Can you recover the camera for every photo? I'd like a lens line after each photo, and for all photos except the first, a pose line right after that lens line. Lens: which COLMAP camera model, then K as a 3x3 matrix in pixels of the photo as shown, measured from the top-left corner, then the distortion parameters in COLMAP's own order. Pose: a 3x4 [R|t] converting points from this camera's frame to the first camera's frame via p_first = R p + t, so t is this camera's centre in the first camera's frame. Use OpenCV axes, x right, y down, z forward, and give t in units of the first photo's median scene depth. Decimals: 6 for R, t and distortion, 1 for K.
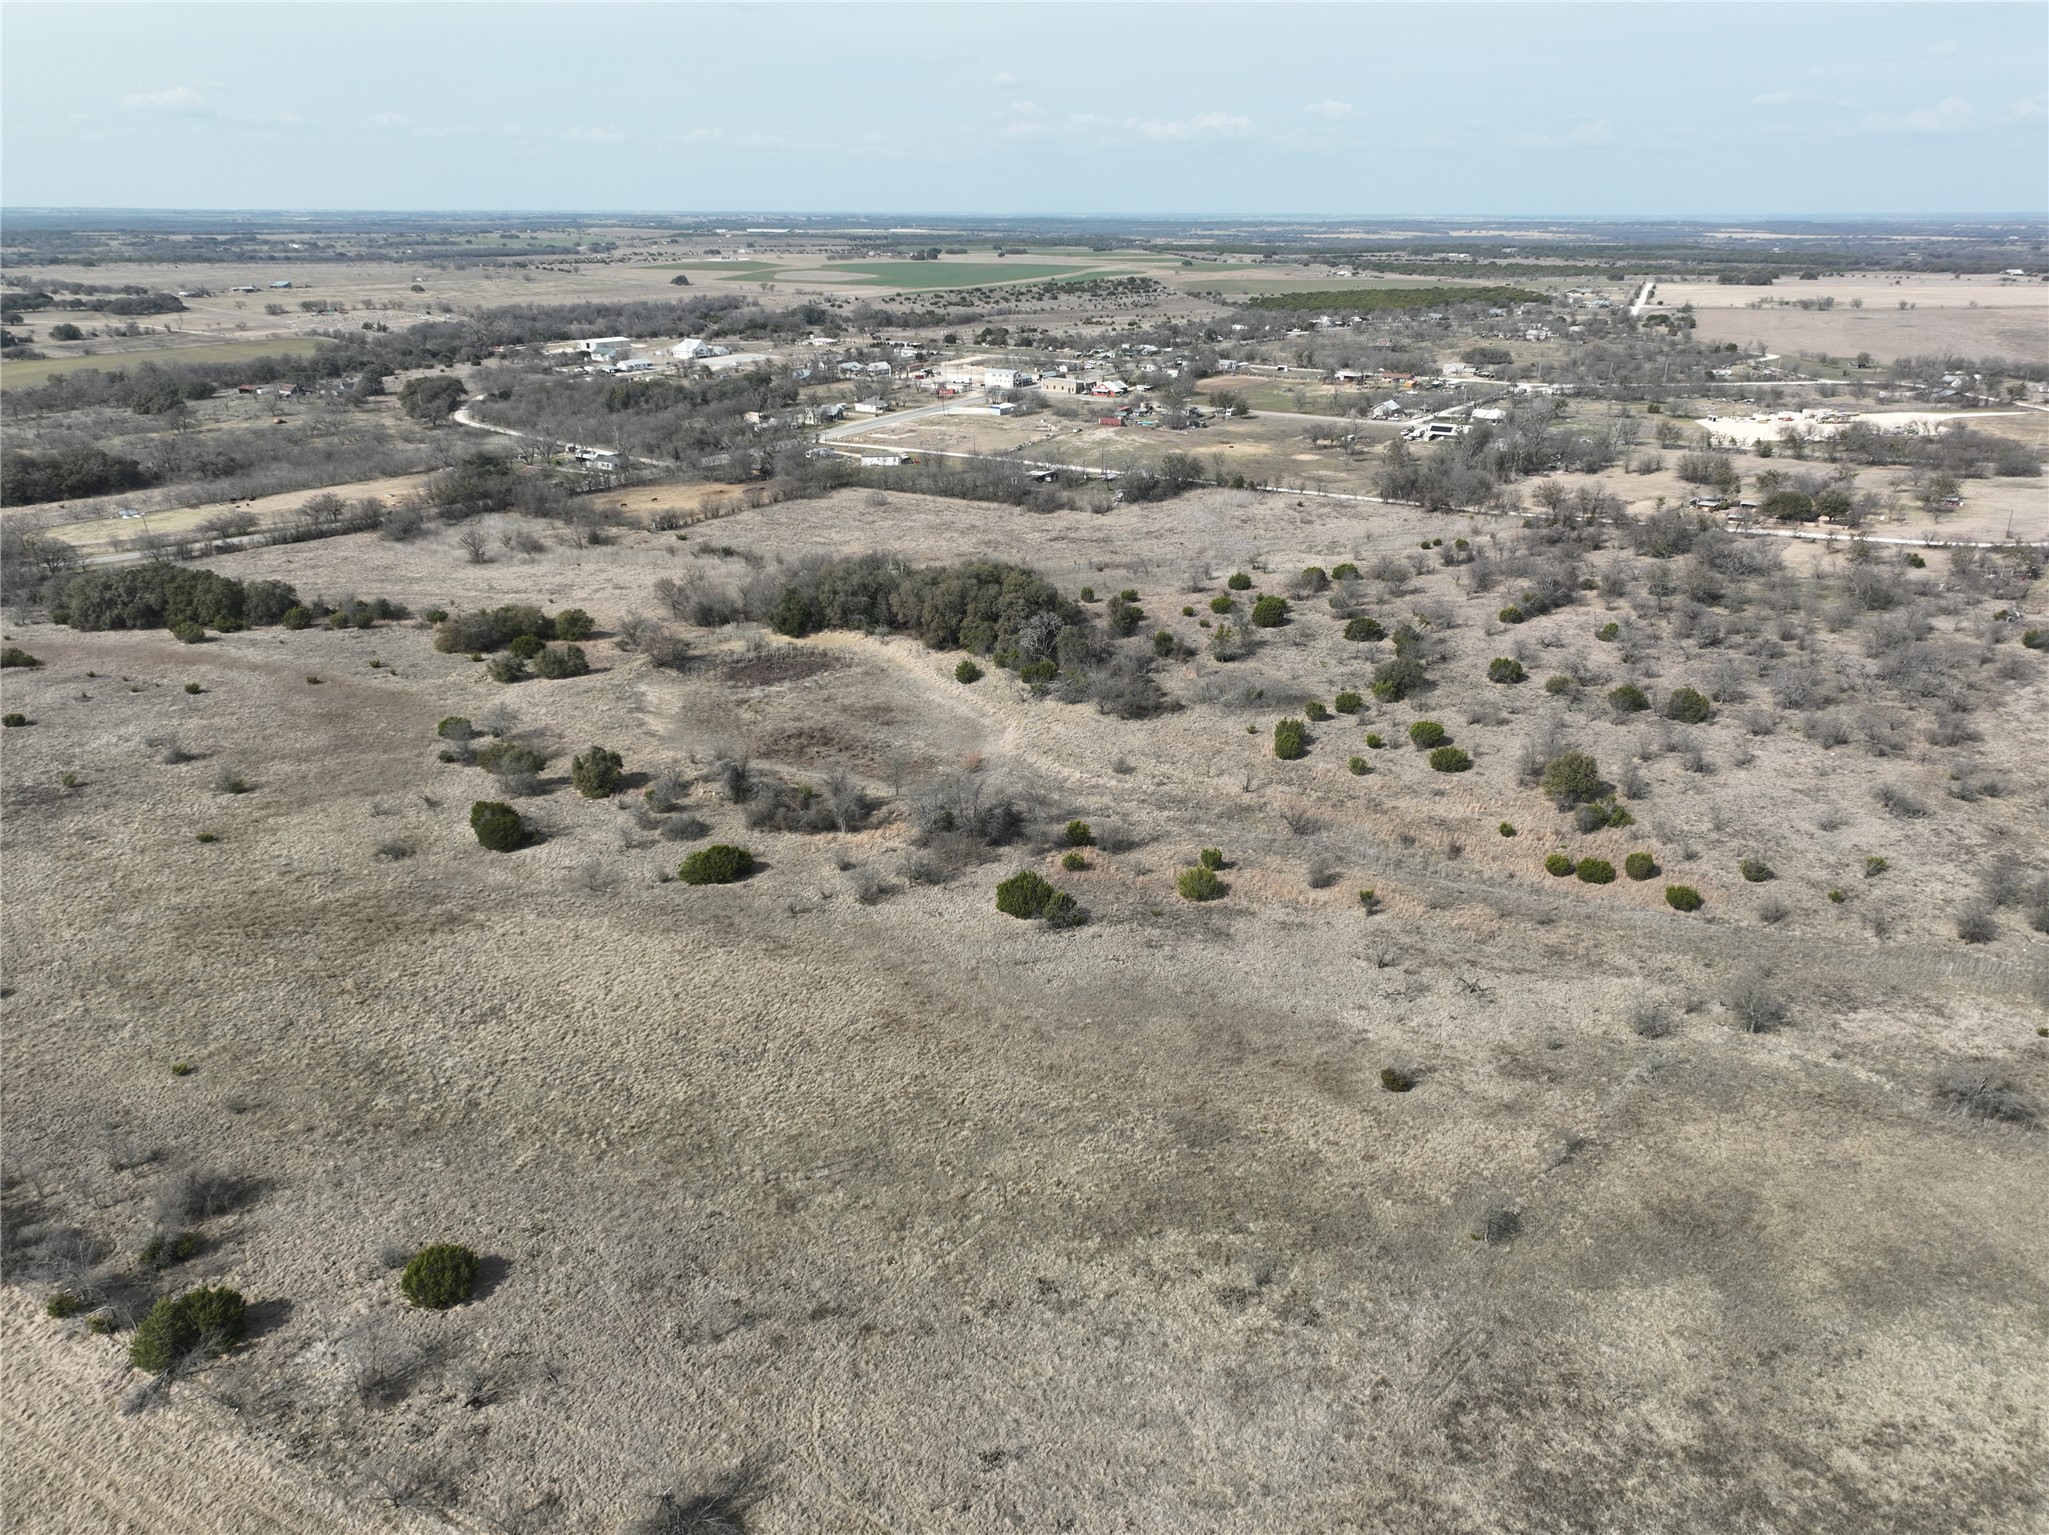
lens RADIAL K [[1447.6, 0, 1024.5], [0, 1447.6, 767.5], [0, 0, 1]] dist [-0.000392, 0.020979]
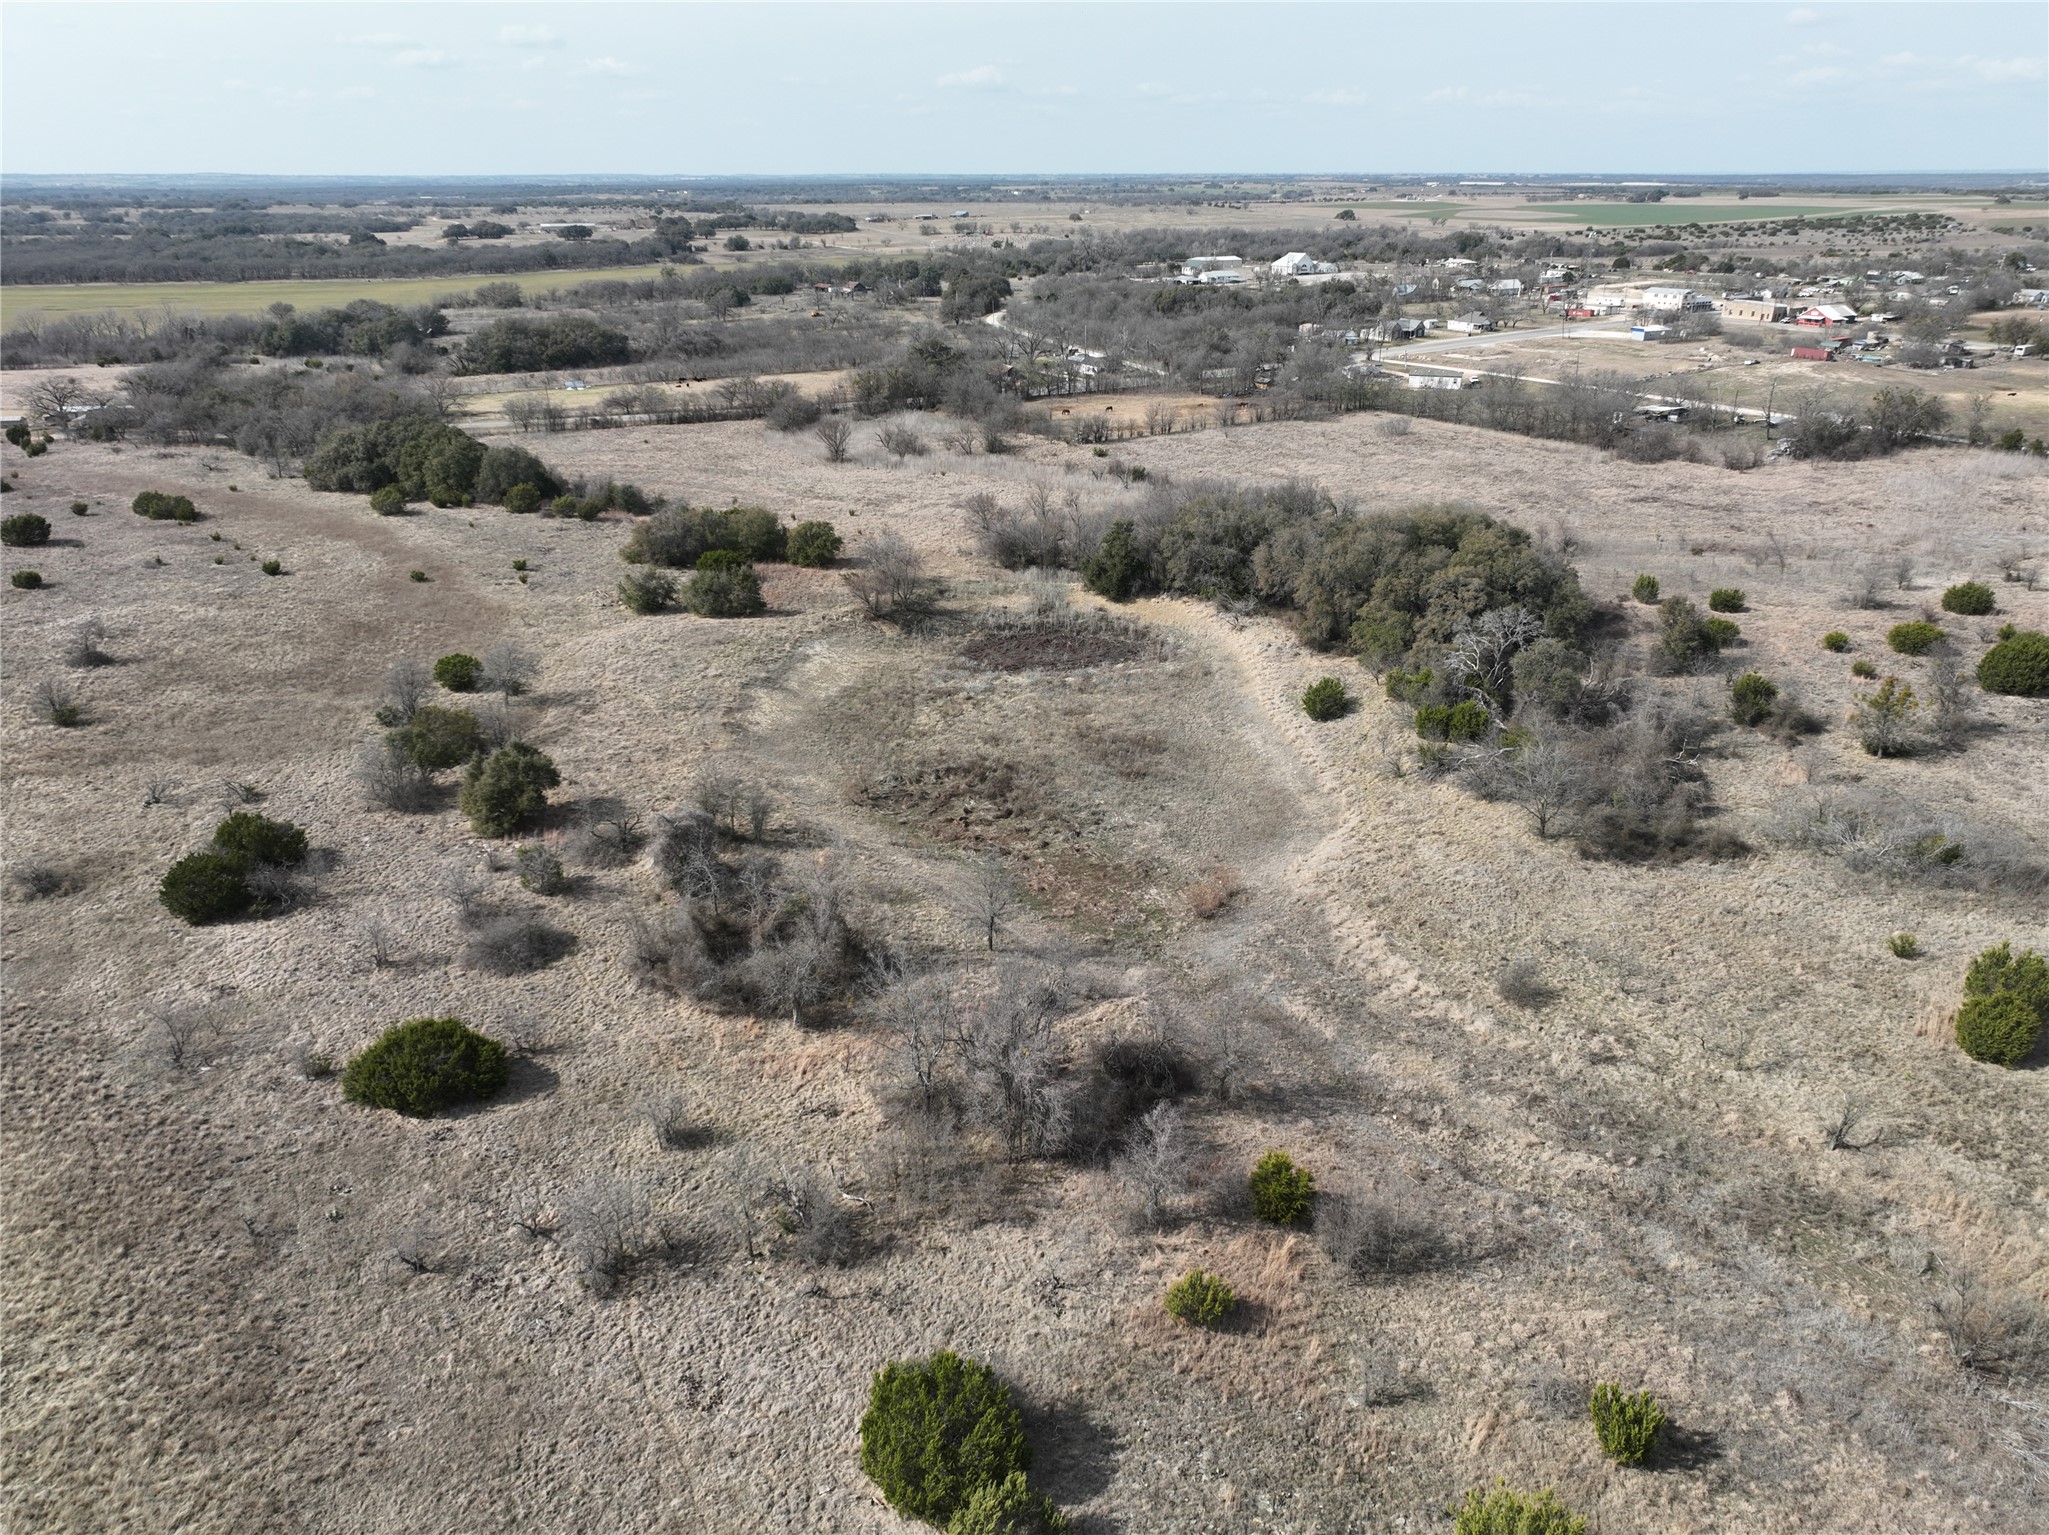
lens RADIAL K [[1447.6, 0, 1024.5], [0, 1447.6, 767.5], [0, 0, 1]] dist [-0.000392, 0.020979]
pose [[0.896716, 0.166504, -0.410093, 0.057092], [-0.157579, 0.985932, 0.055738, -0.036410], [0.413605, 0.014641, 0.910339, 0.318251]]
